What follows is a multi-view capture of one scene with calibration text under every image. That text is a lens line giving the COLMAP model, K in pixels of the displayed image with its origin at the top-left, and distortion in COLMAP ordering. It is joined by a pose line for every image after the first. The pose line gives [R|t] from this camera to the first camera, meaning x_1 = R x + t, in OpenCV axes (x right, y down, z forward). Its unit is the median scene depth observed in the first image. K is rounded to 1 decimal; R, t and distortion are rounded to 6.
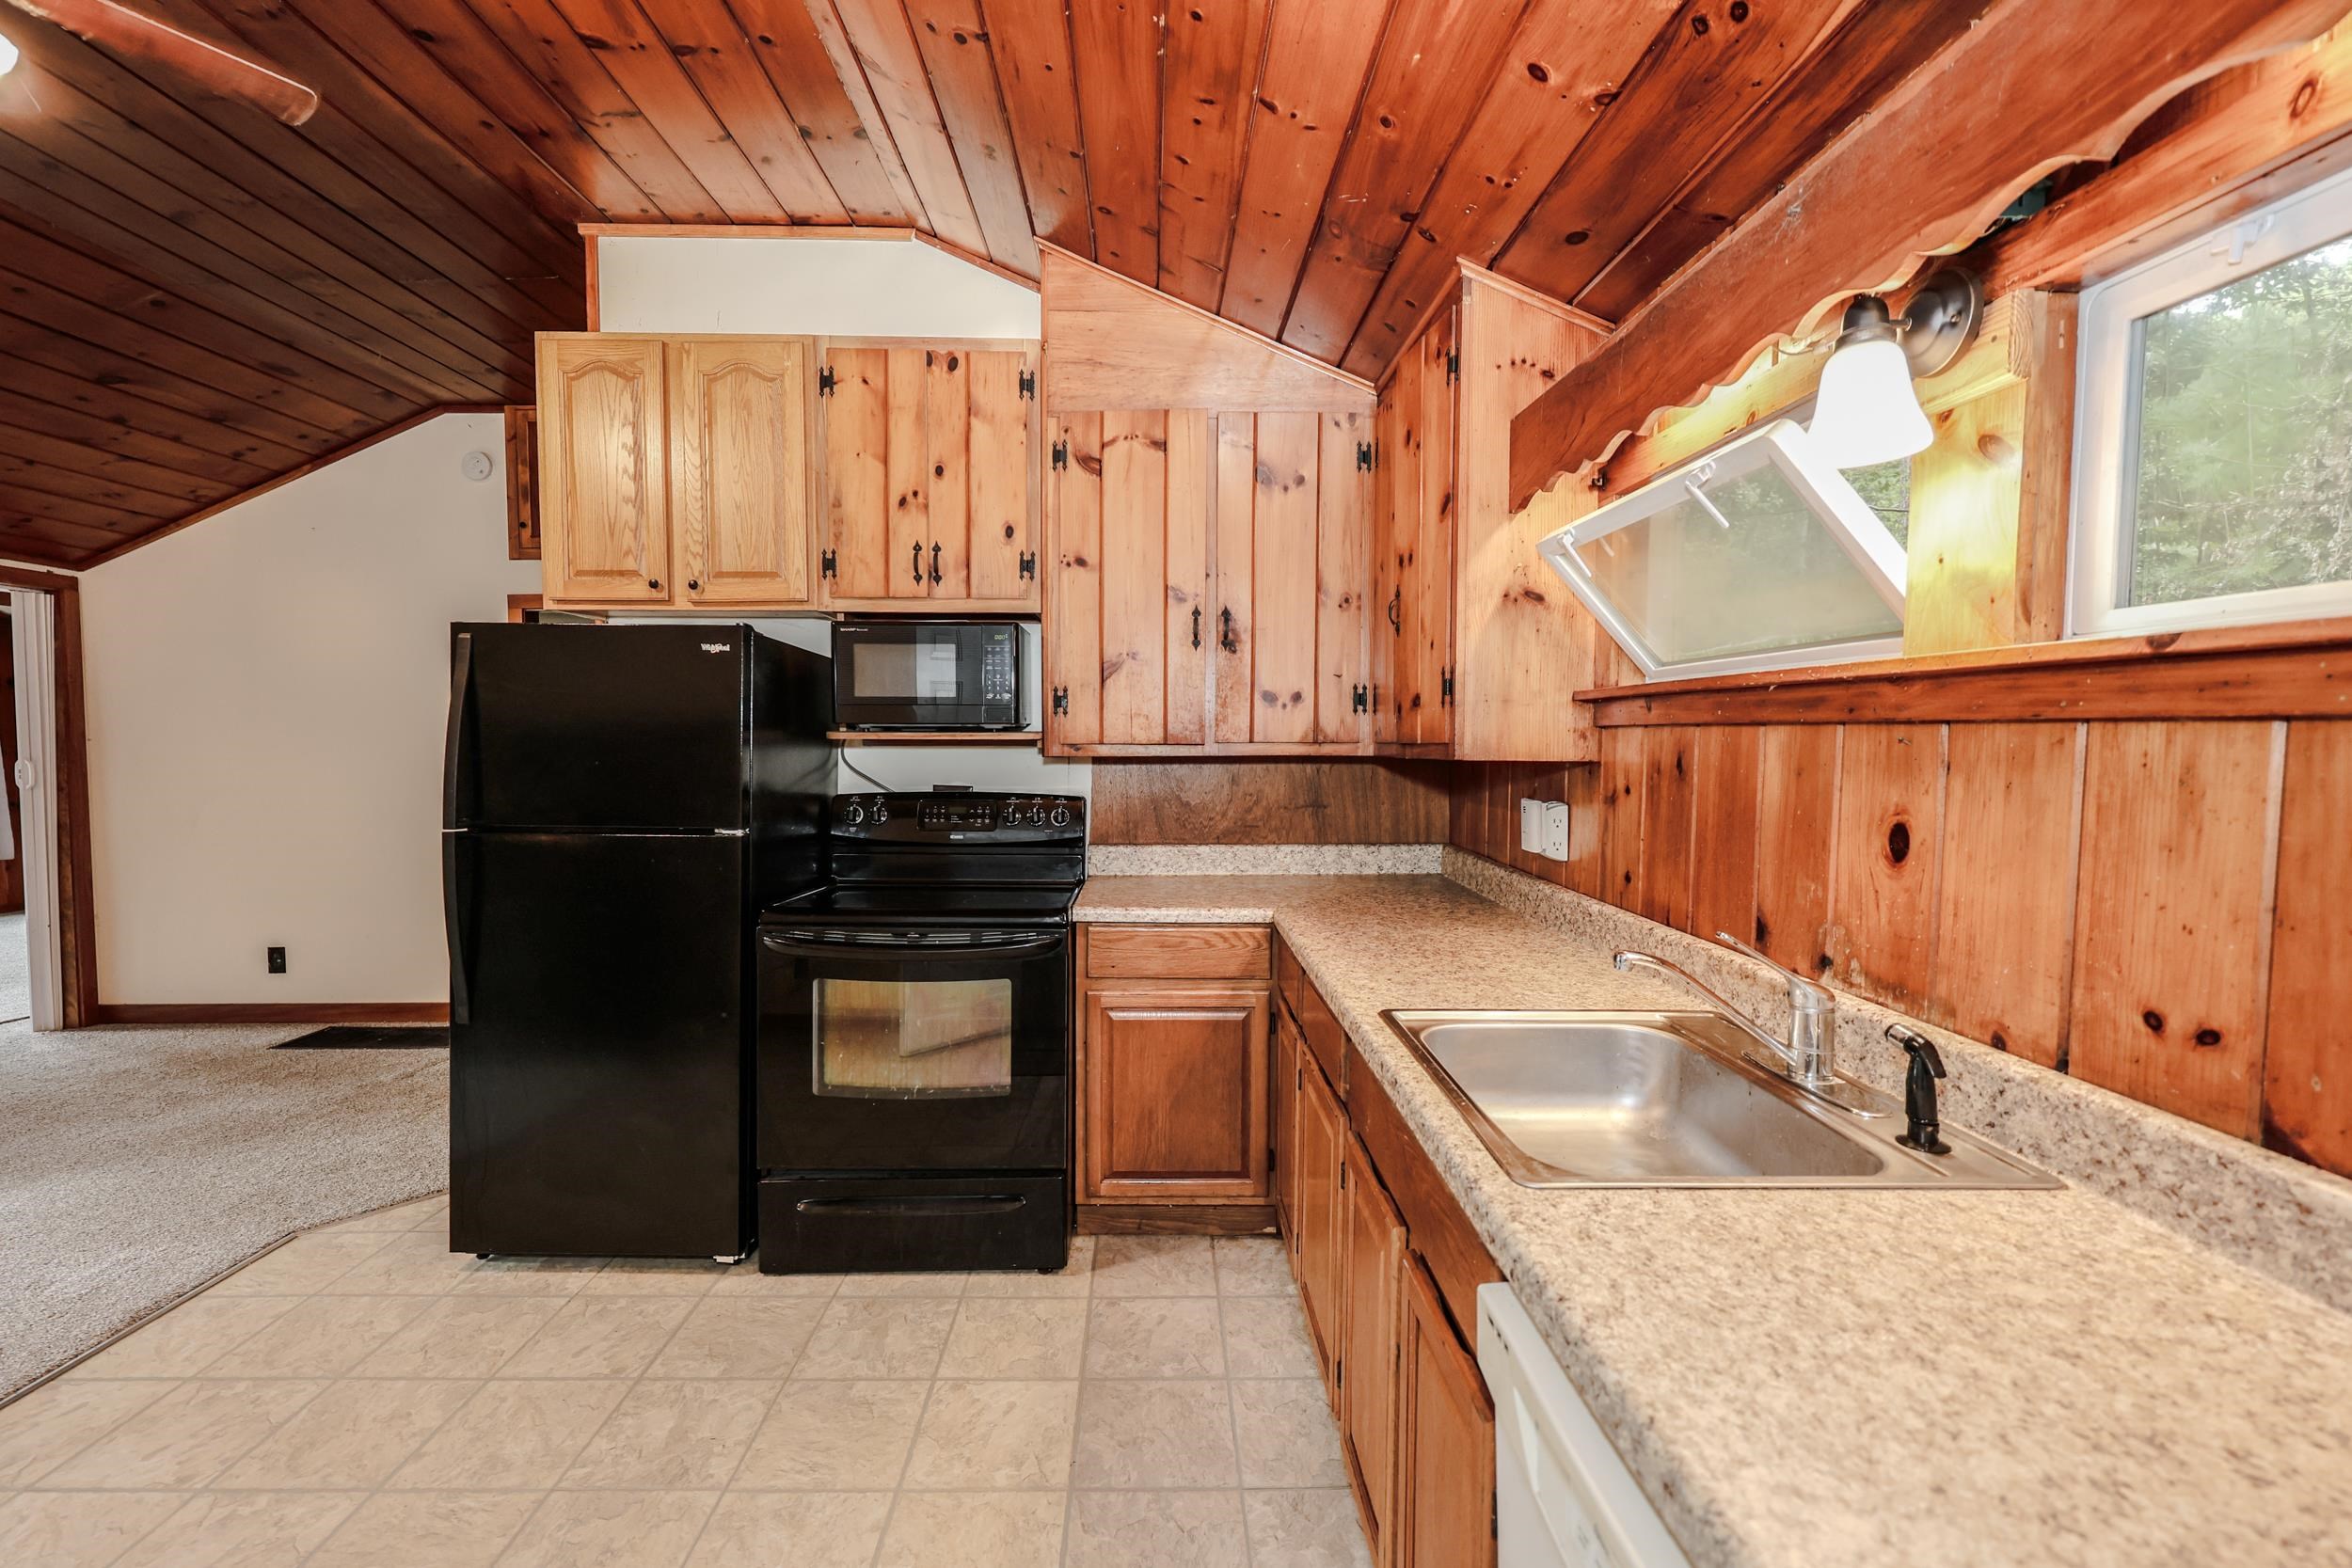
lens RADIAL K [[1005.0, 0, 1162.1], [0, 1005.0, 788.5], [0, 0, 1]] dist [0.002935, -0.001448]
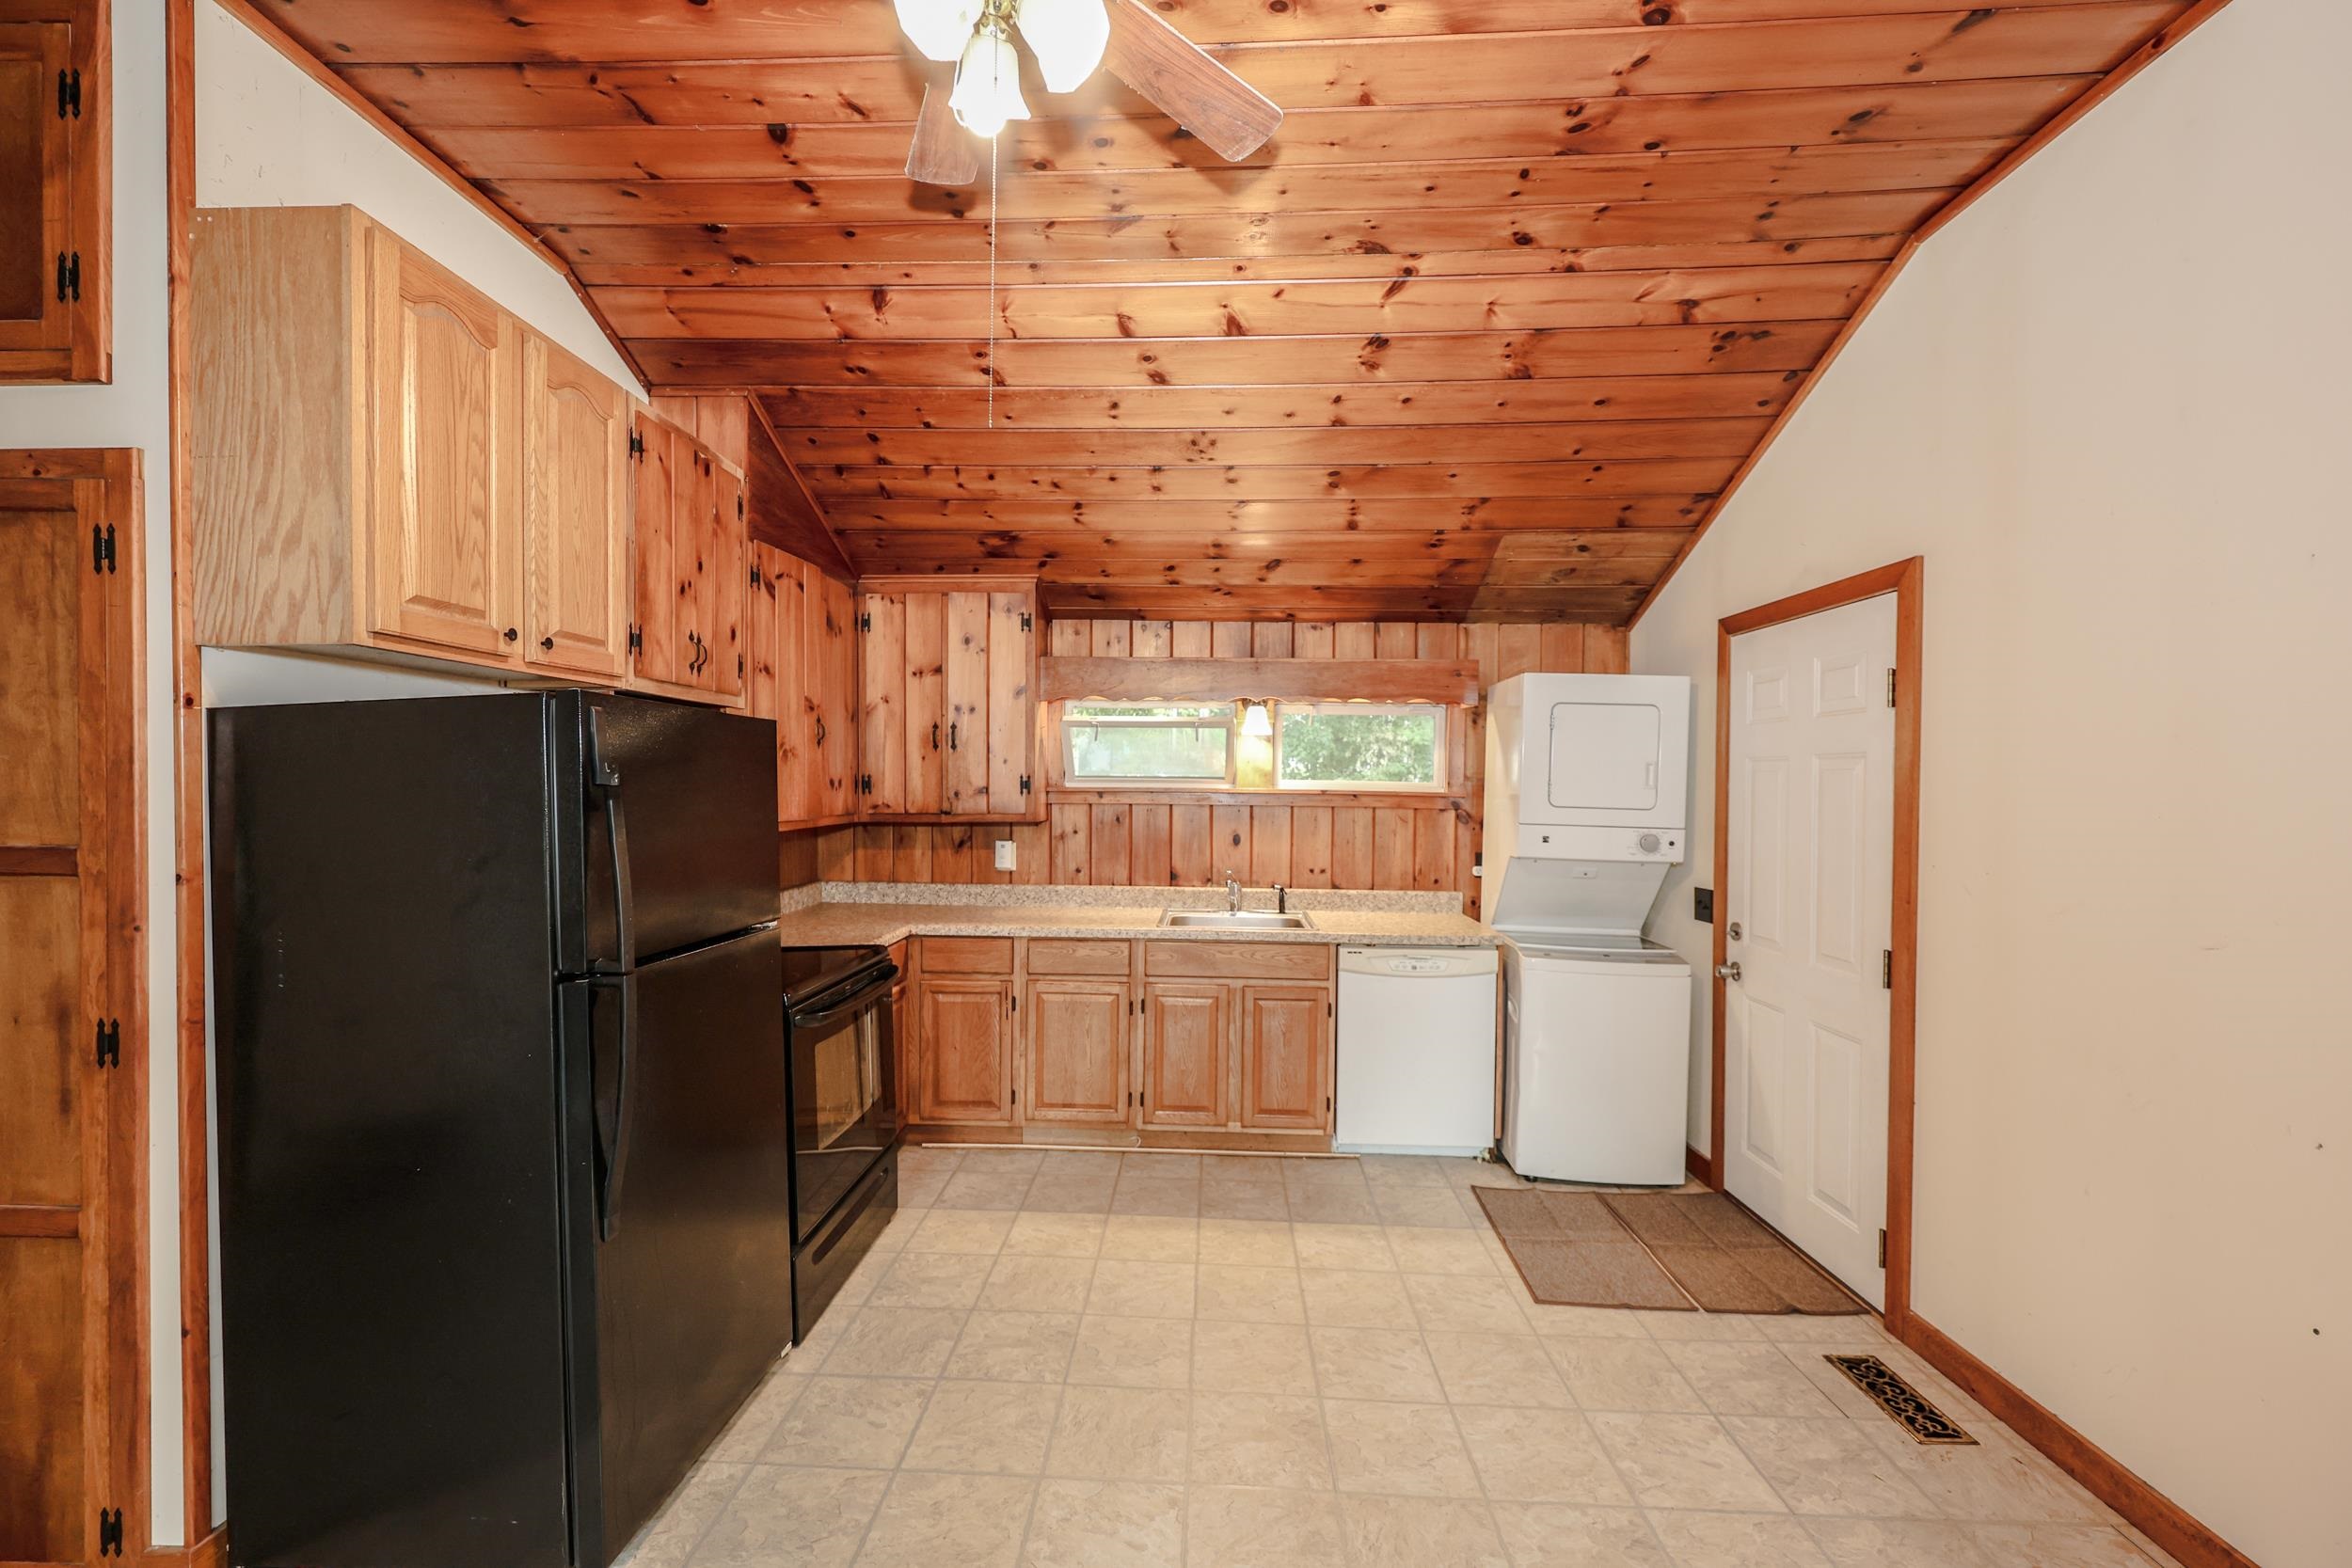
lens RADIAL K [[947.1, 0, 1168.6], [0, 947.1, 793.9], [0, 0, 1]] dist [0.001734, -0.000356]
pose [[0.061382, -0.013694, 0.998020, -1.231245], [0.045132, 0.998921, 0.010931, -0.072986], [-0.997093, 0.044372, 0.061933, 0.489695]]
